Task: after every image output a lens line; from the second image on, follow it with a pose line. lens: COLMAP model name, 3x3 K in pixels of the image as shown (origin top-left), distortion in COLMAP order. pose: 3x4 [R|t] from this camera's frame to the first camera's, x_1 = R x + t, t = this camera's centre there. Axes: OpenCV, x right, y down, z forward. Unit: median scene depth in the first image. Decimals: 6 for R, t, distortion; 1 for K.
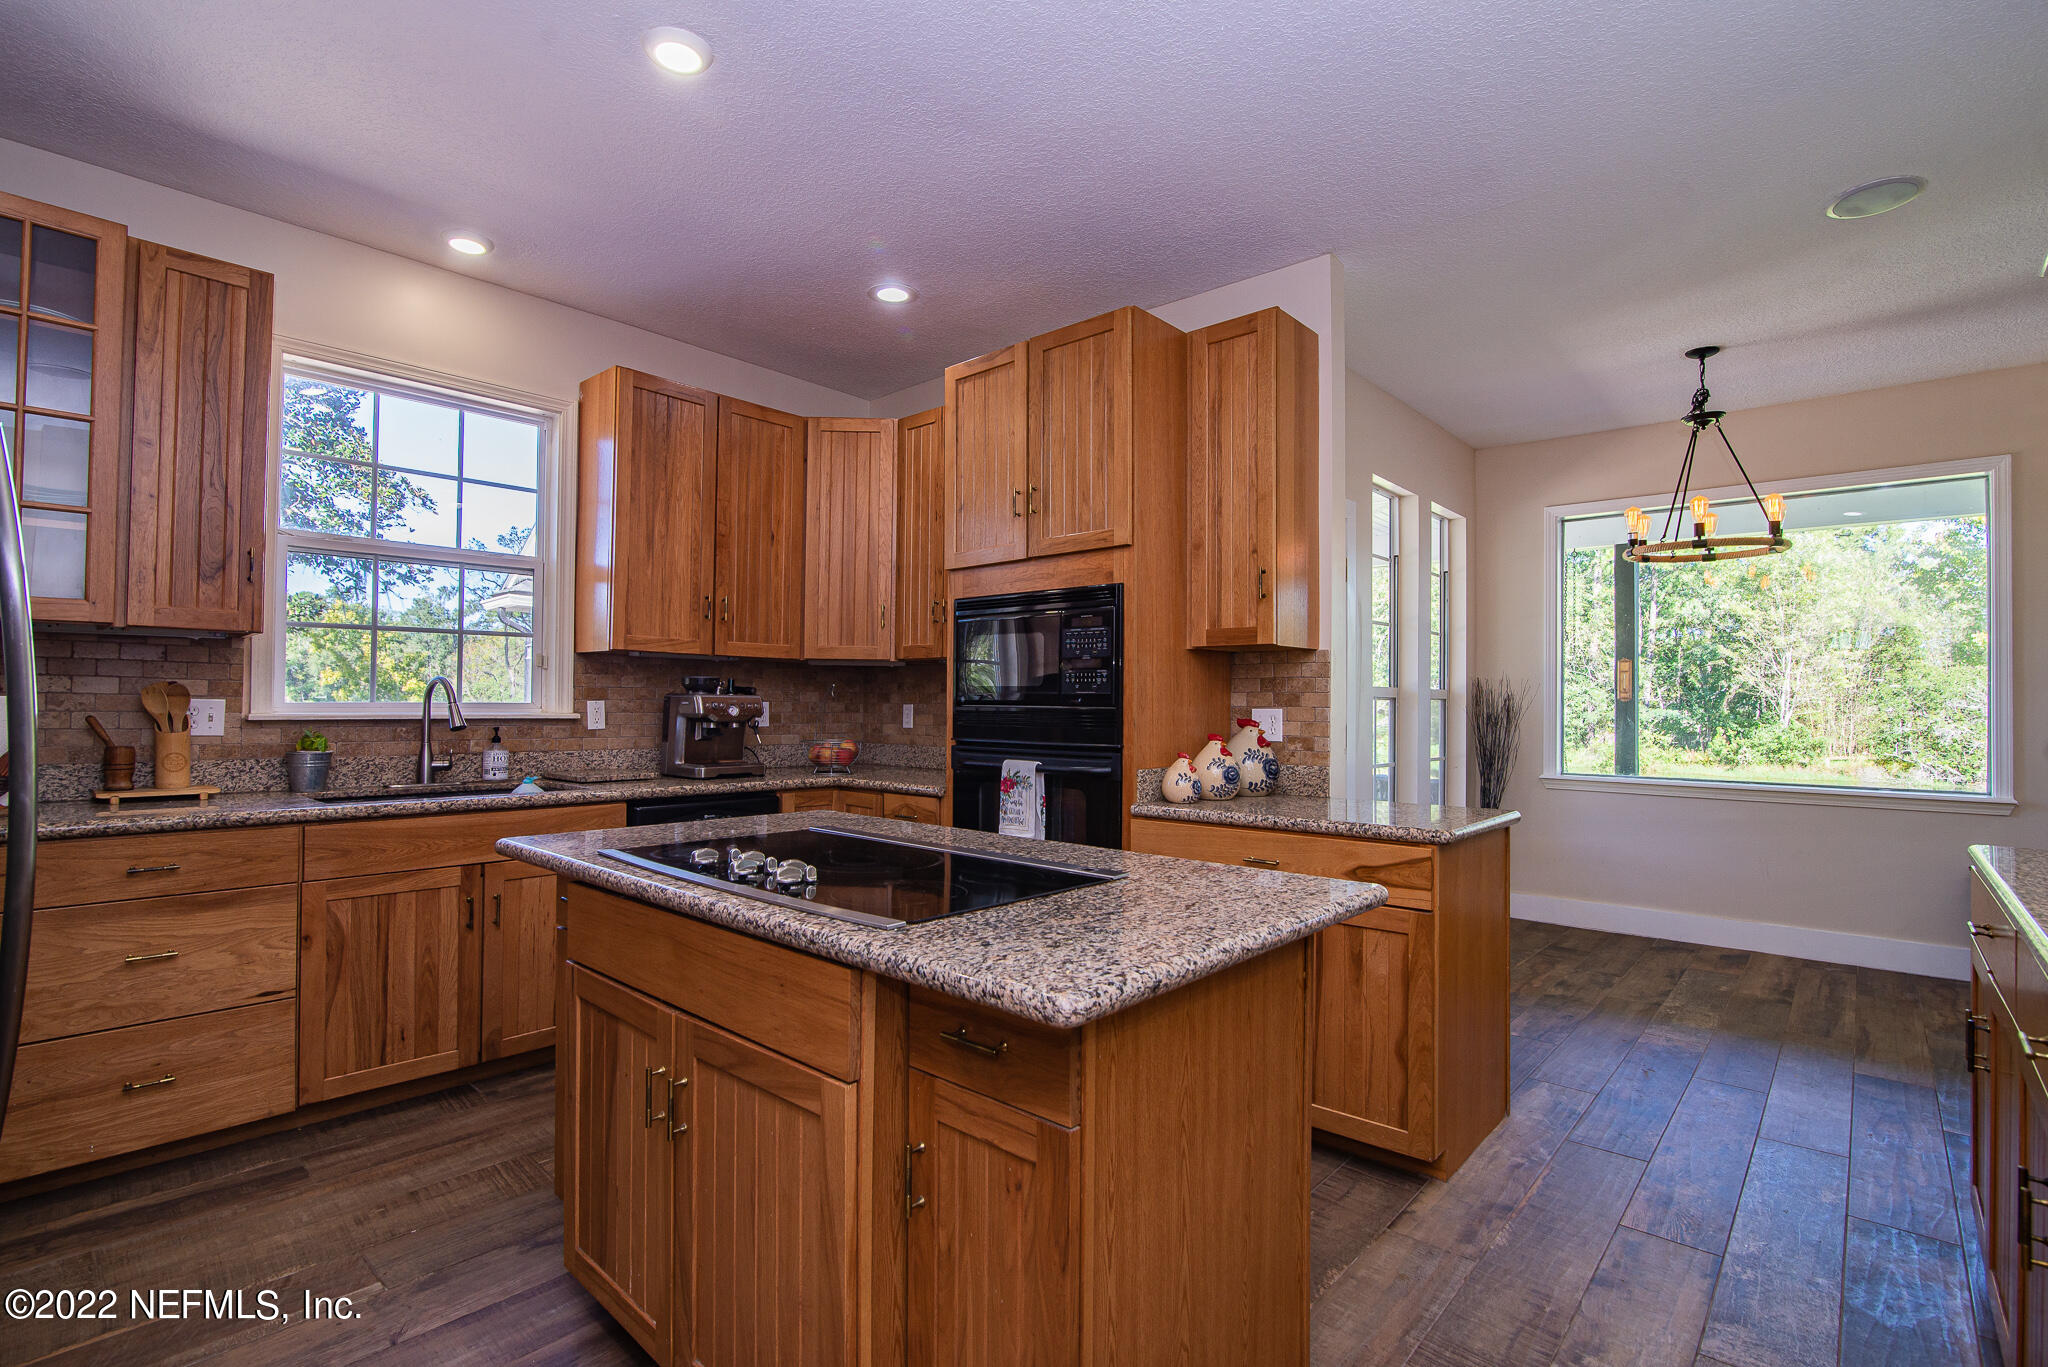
lens RADIAL K [[946.5, 0, 969.2], [0, 946.5, 691.4], [0, 0, 1]] dist [-0.031495, -0.000896]
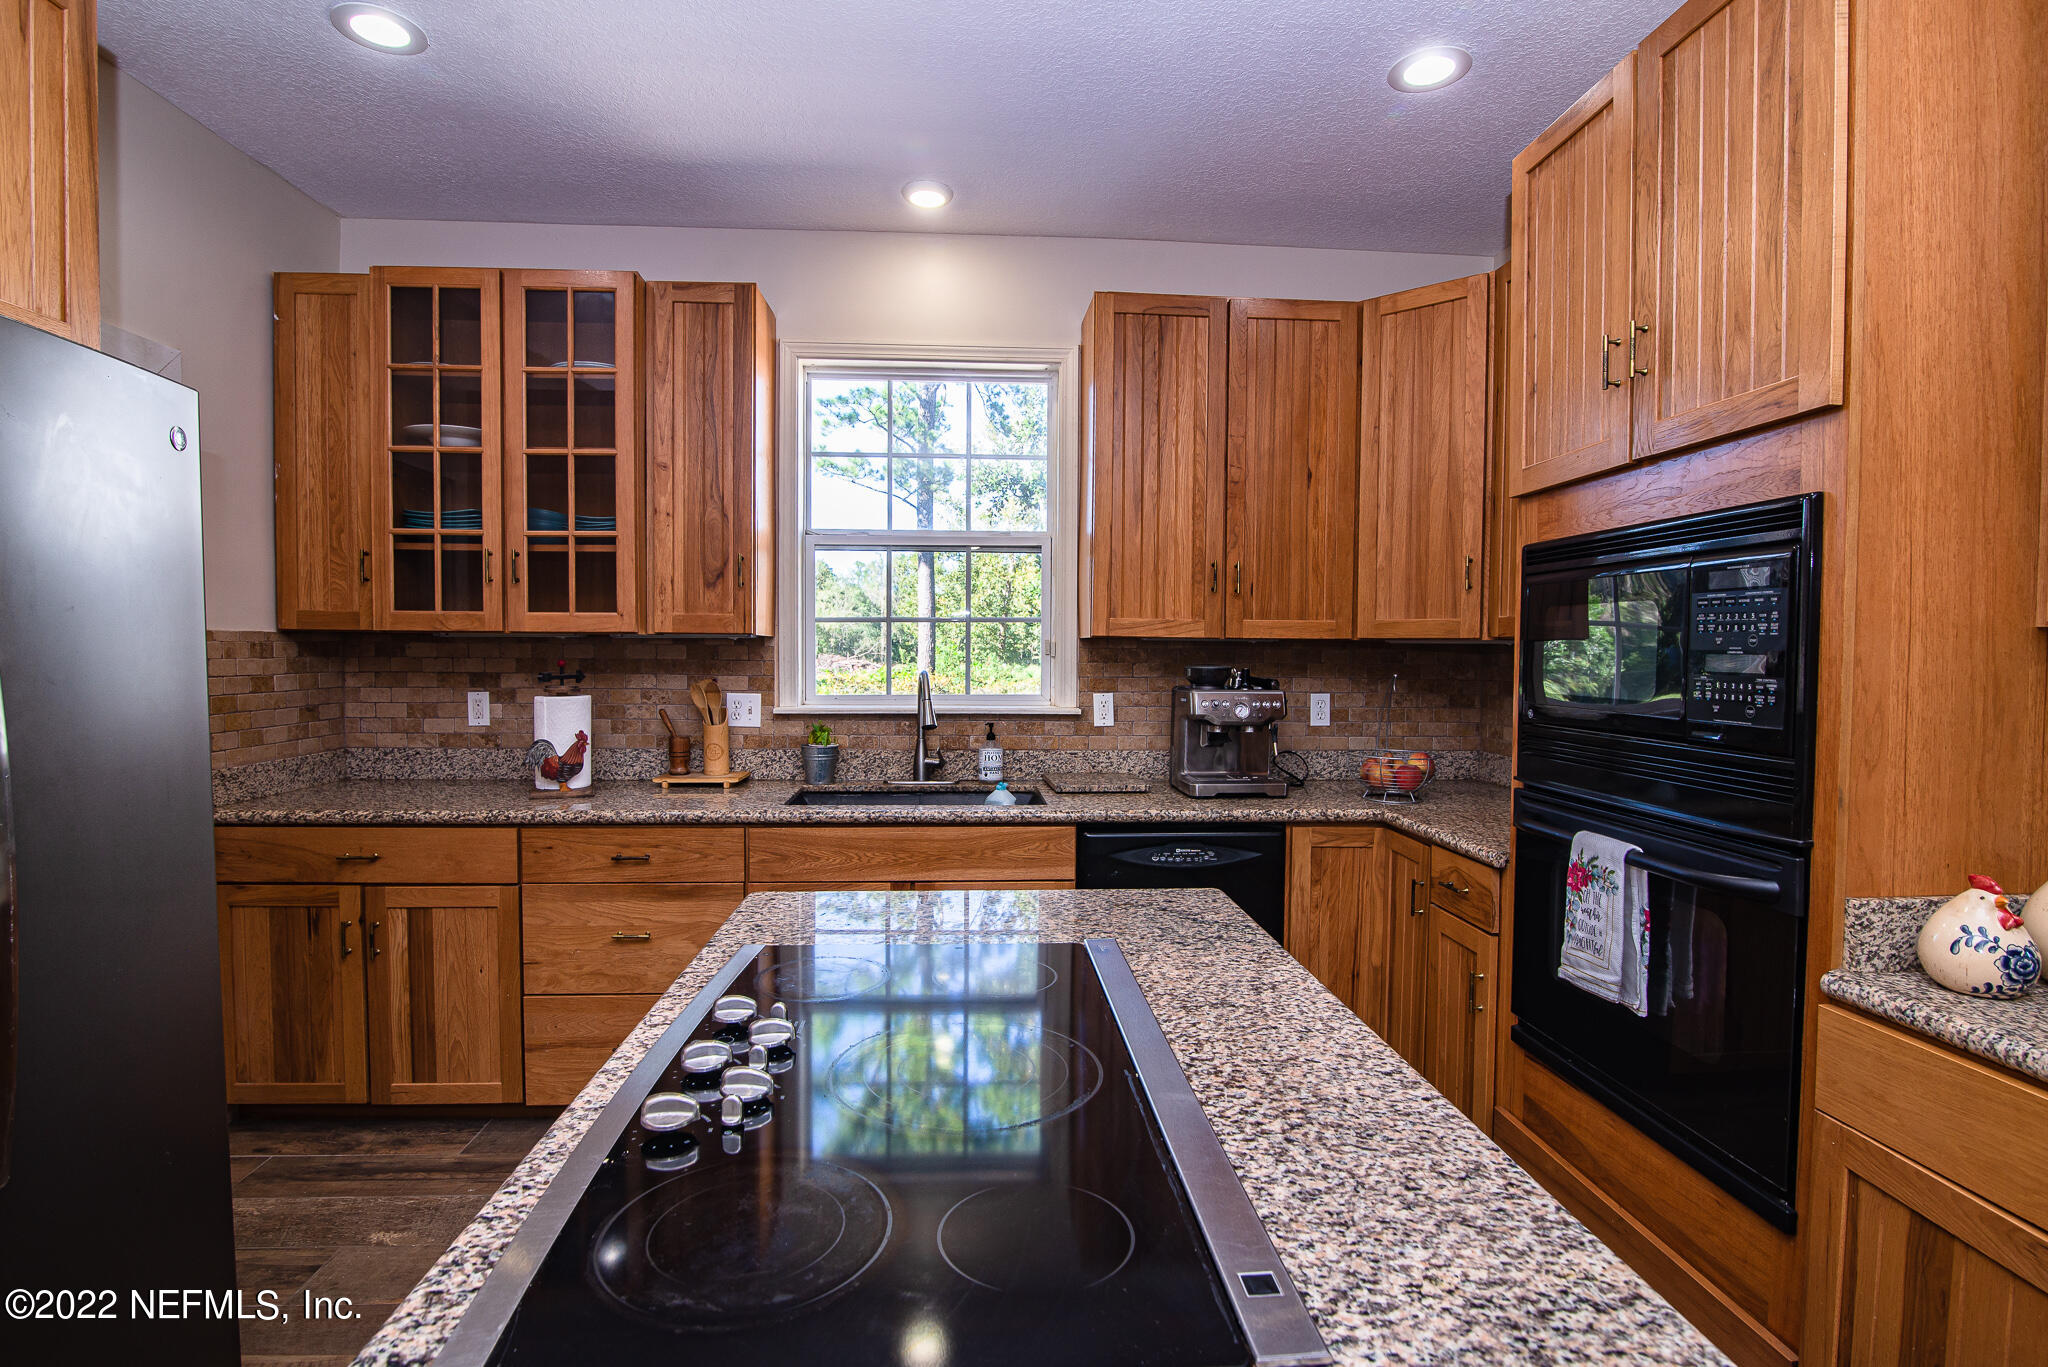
lens RADIAL K [[960.9, 0, 1029.2], [0, 960.9, 687.2], [0, 0, 1]] dist [-0.020415, 0.000097]
pose [[0.738827, 0.019469, -0.673614, 0.167584], [0.012435, 0.999019, 0.042513, -0.038828], [0.673781, -0.039786, 0.737859, 0.347863]]
